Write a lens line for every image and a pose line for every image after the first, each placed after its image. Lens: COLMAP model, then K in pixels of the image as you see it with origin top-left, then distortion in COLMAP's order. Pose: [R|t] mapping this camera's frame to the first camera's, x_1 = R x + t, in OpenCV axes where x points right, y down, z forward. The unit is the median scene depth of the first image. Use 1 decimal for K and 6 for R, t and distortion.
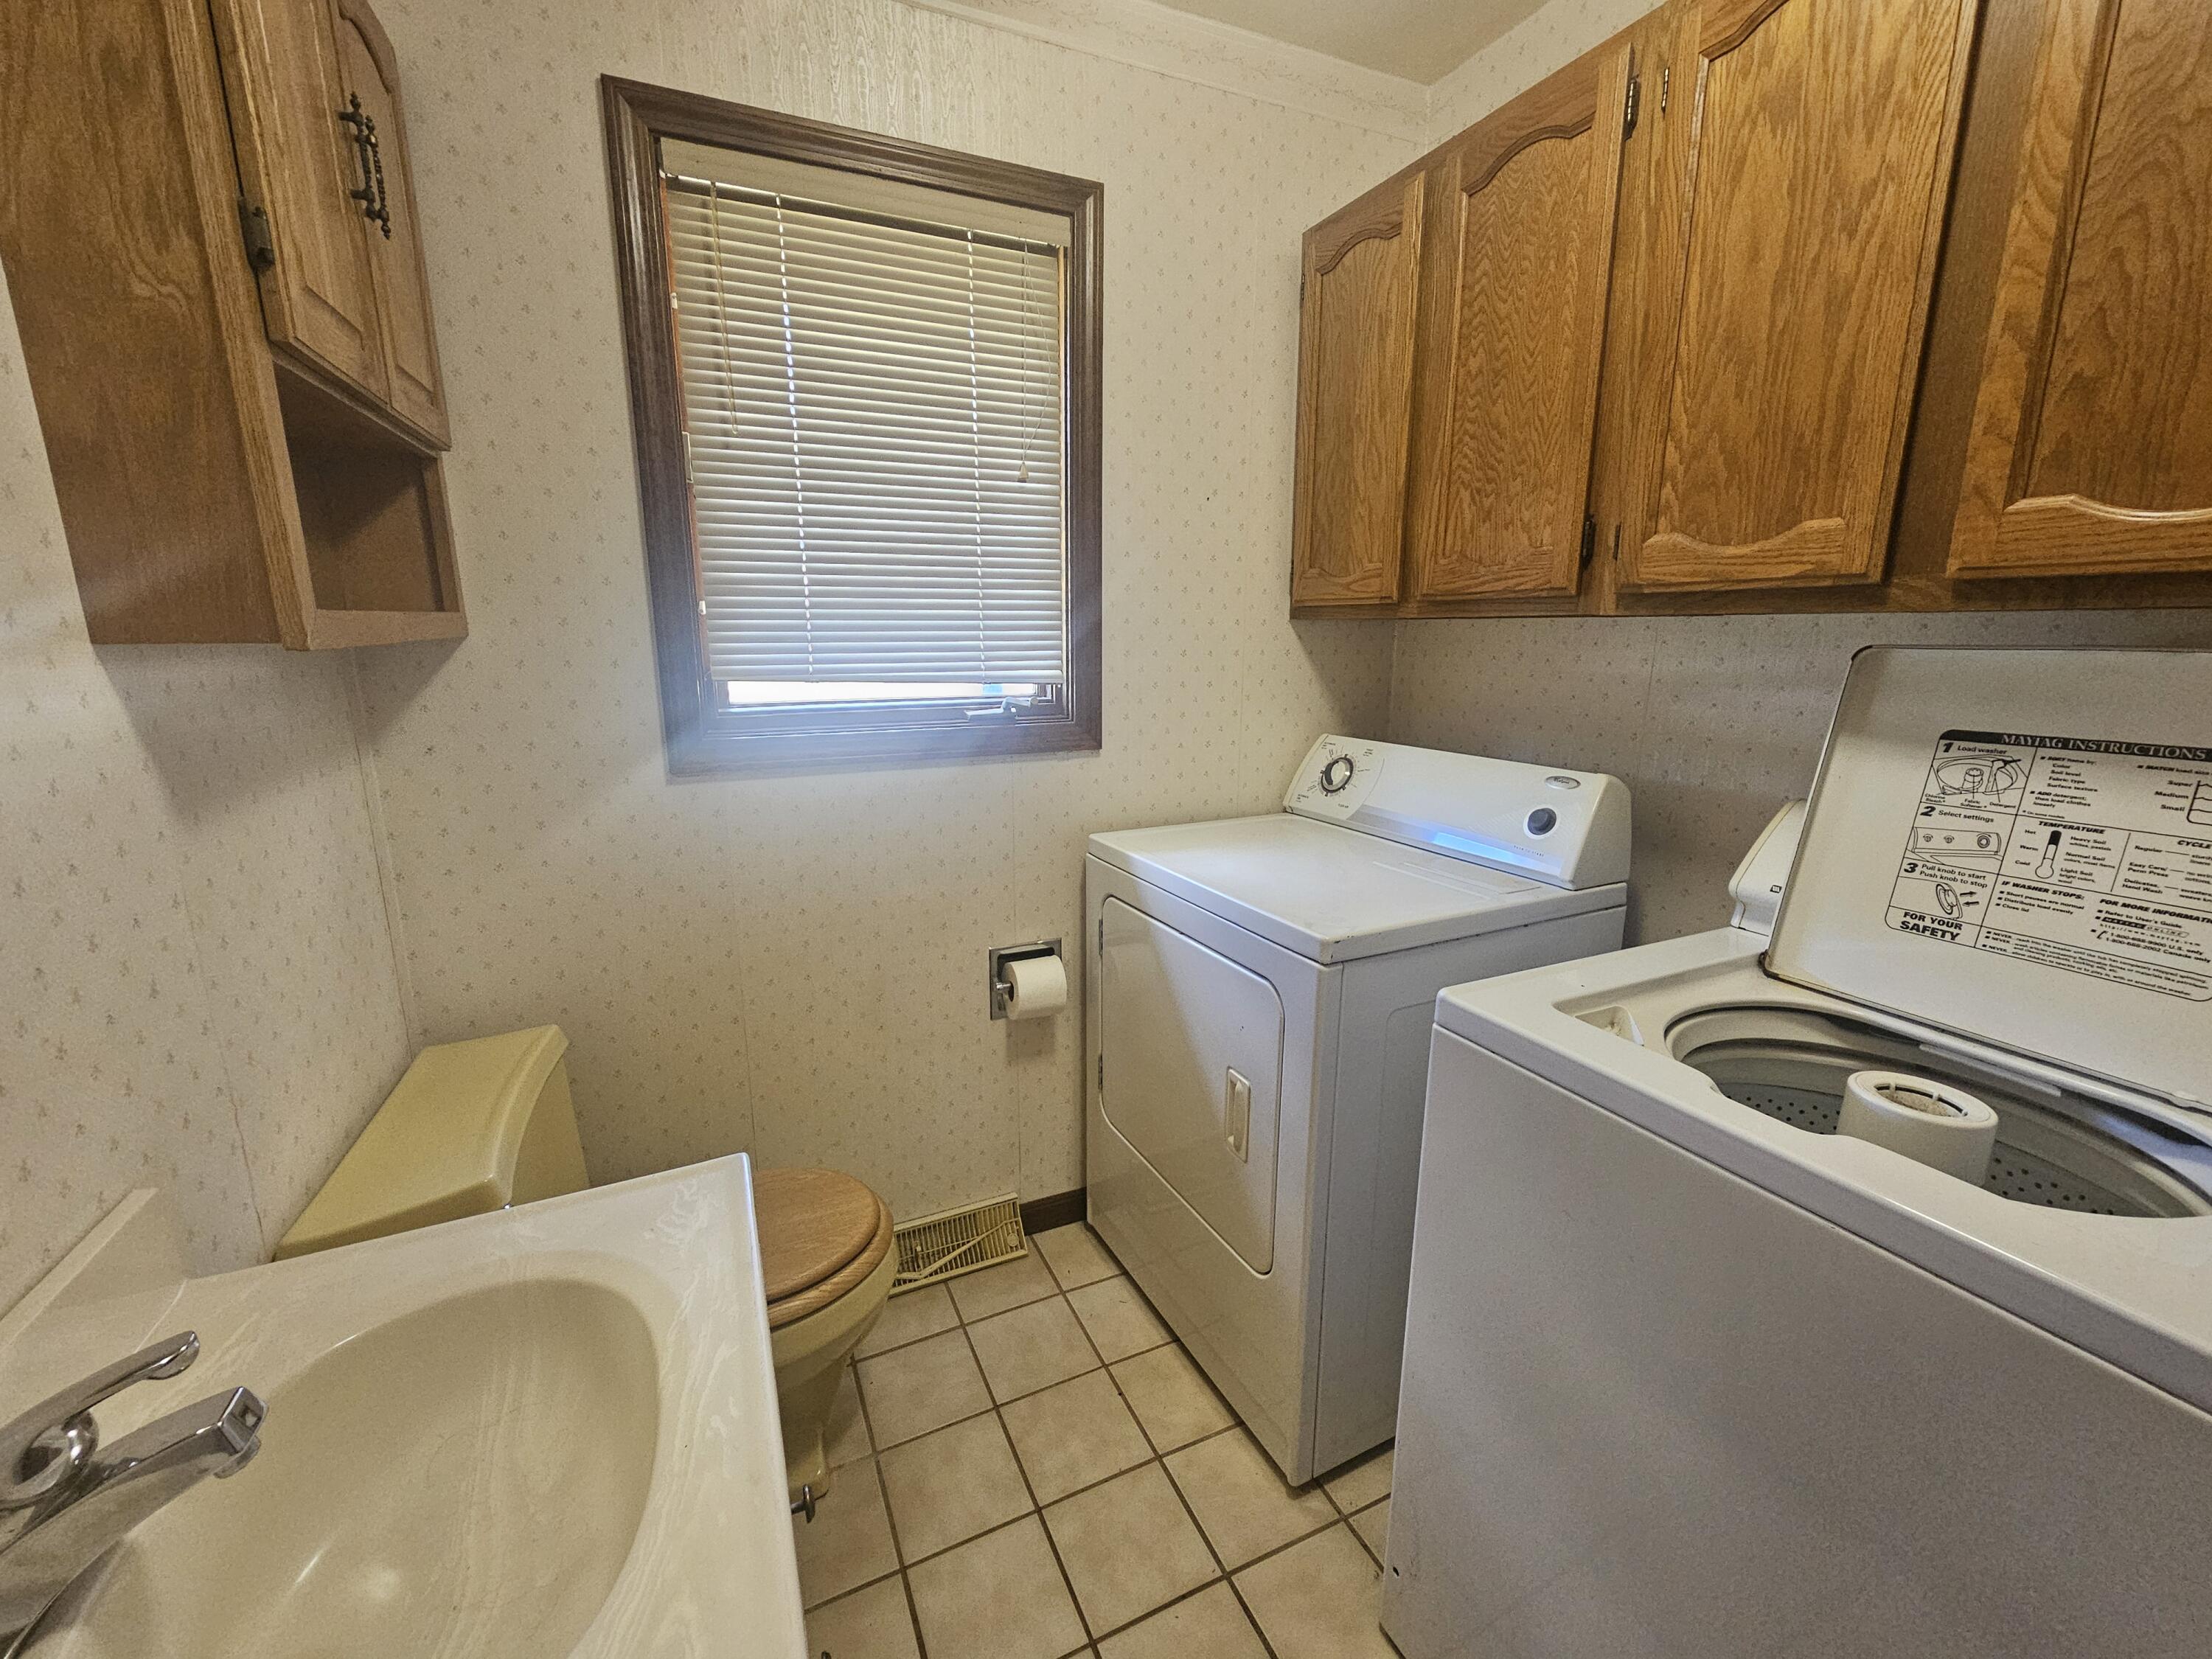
lens RADIAL K [[911.4, 0, 1108.5], [0, 911.4, 834.6], [0, 0, 1]] dist [-0.002862, 0.000638]
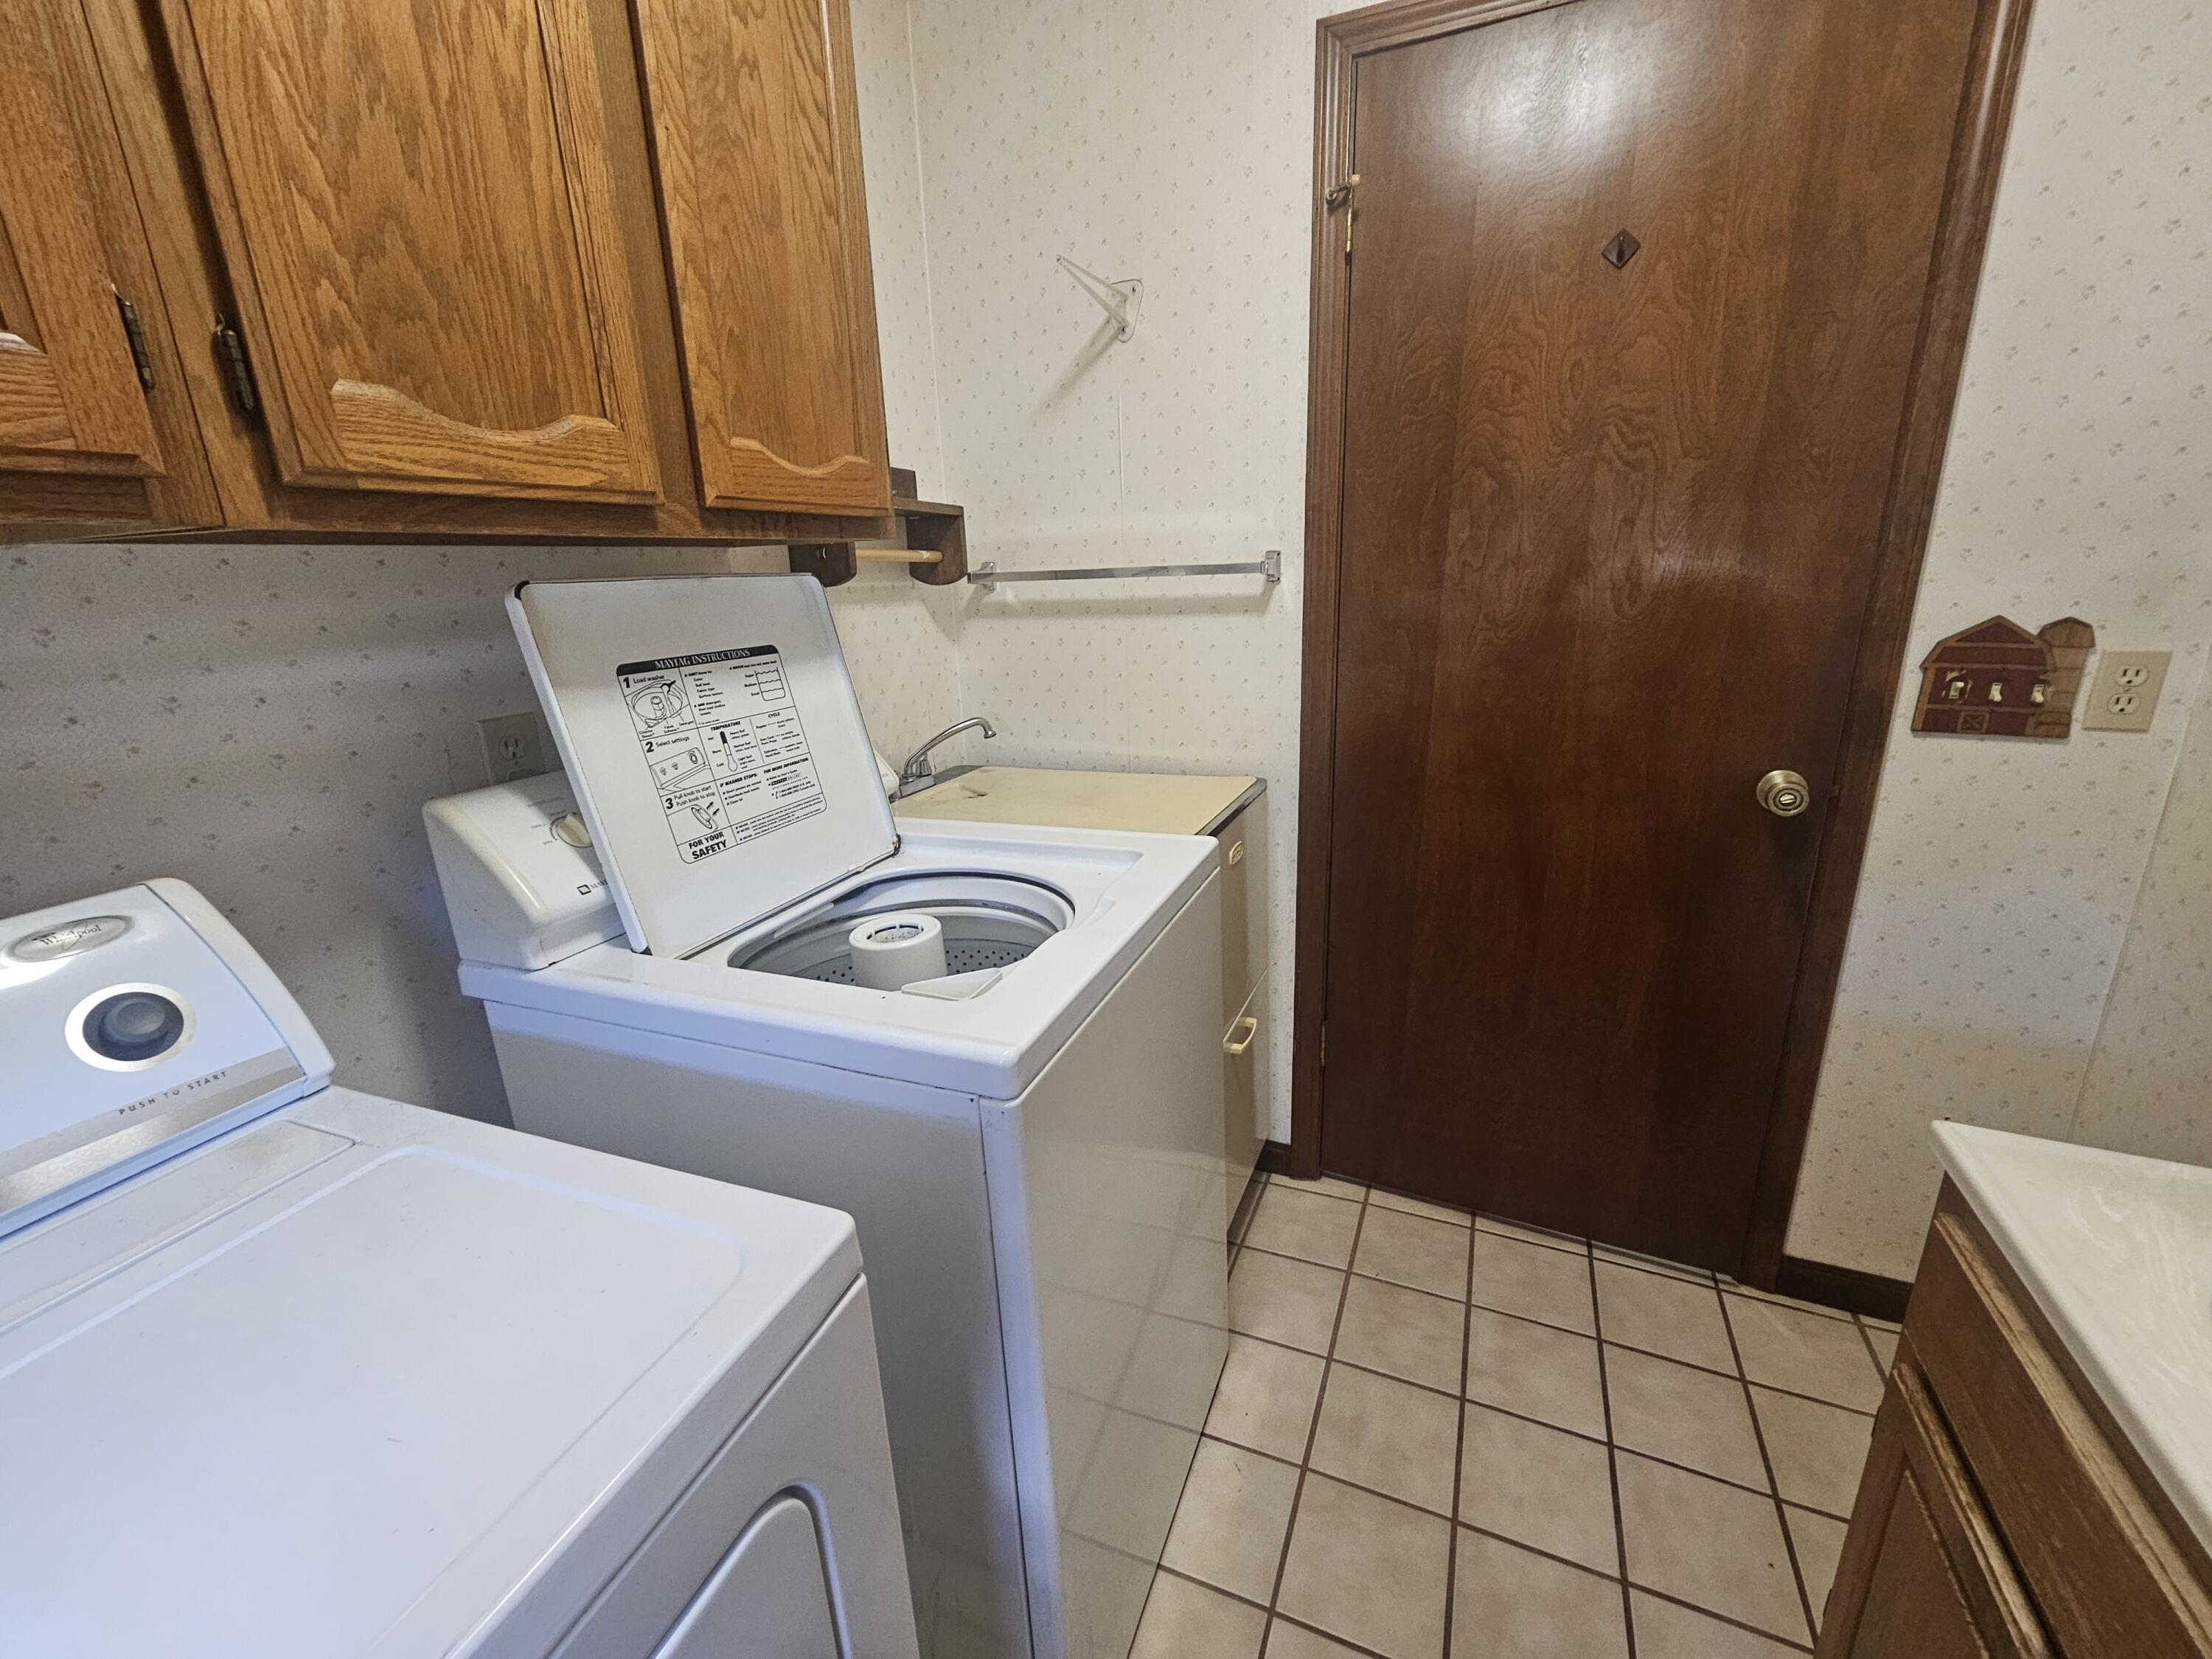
lens RADIAL K [[911.4, 0, 1105.3], [0, 911.4, 826.1], [0, 0, 1]] dist [-0.002862, 0.000638]
pose [[-0.666865, -0.182251, 0.722548, -0.162419], [0.196079, 0.892545, 0.406099, -0.261407], [-0.718919, 0.412490, -0.559471, 1.271945]]
